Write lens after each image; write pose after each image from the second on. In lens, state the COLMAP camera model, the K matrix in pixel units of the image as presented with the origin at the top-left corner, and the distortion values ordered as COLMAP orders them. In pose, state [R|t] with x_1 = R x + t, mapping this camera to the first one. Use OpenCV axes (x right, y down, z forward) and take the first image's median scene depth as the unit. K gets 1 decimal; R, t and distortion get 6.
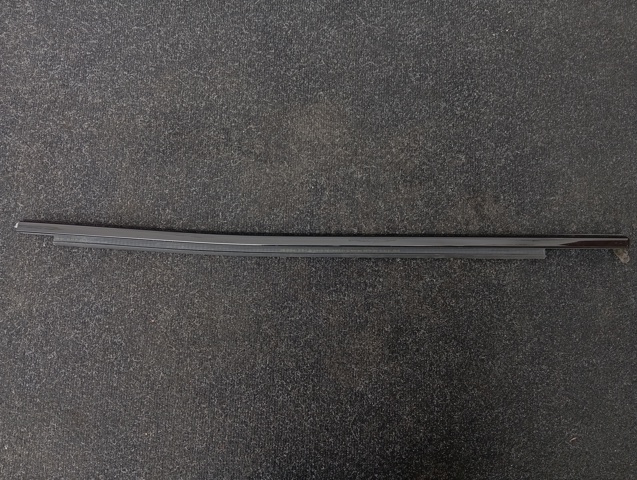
lens RADIAL K [[519.6, 0, 322.2], [0, 519.6, 241.7], [0, 0, 1]] dist [0.072160, -0.152161]
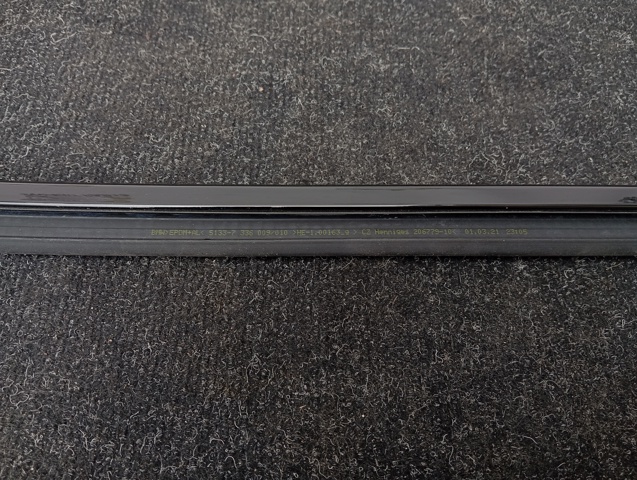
lens RADIAL K [[519.6, 0, 319.9], [0, 519.6, 242.0], [0, 0, 1]] dist [0.072160, -0.152161]
pose [[0.998379, 0.002936, 0.056843, 0.003142], [0.014907, 0.950322, -0.310911, 0.118010], [-0.054932, 0.311255, 0.948738, 0.682649]]
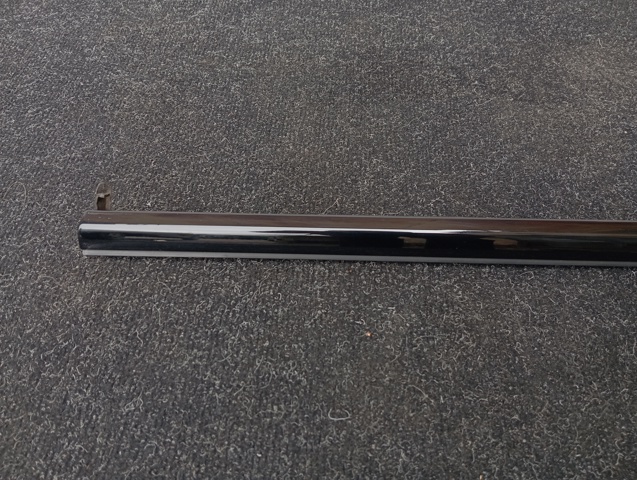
lens RADIAL K [[519.6, 0, 315.0], [0, 519.6, 237.4], [0, 0, 1]] dist [0.072160, -0.152161]
pose [[0.999680, 0.019309, -0.016351, -0.353389], [-0.024752, 0.880262, -0.473842, 0.282909], [0.005244, 0.474095, 0.880458, 0.550823]]
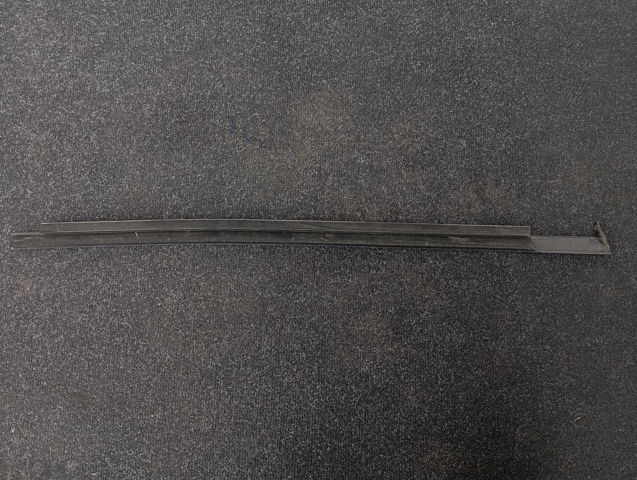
lens RADIAL K [[519.6, 0, 322.9], [0, 519.6, 239.0], [0, 0, 1]] dist [0.072160, -0.152161]
pose [[0.999979, -0.006187, -0.002169, -0.004409], [0.006124, 0.999585, -0.028144, 0.054231], [0.002342, 0.028130, 0.999602, -0.013403]]
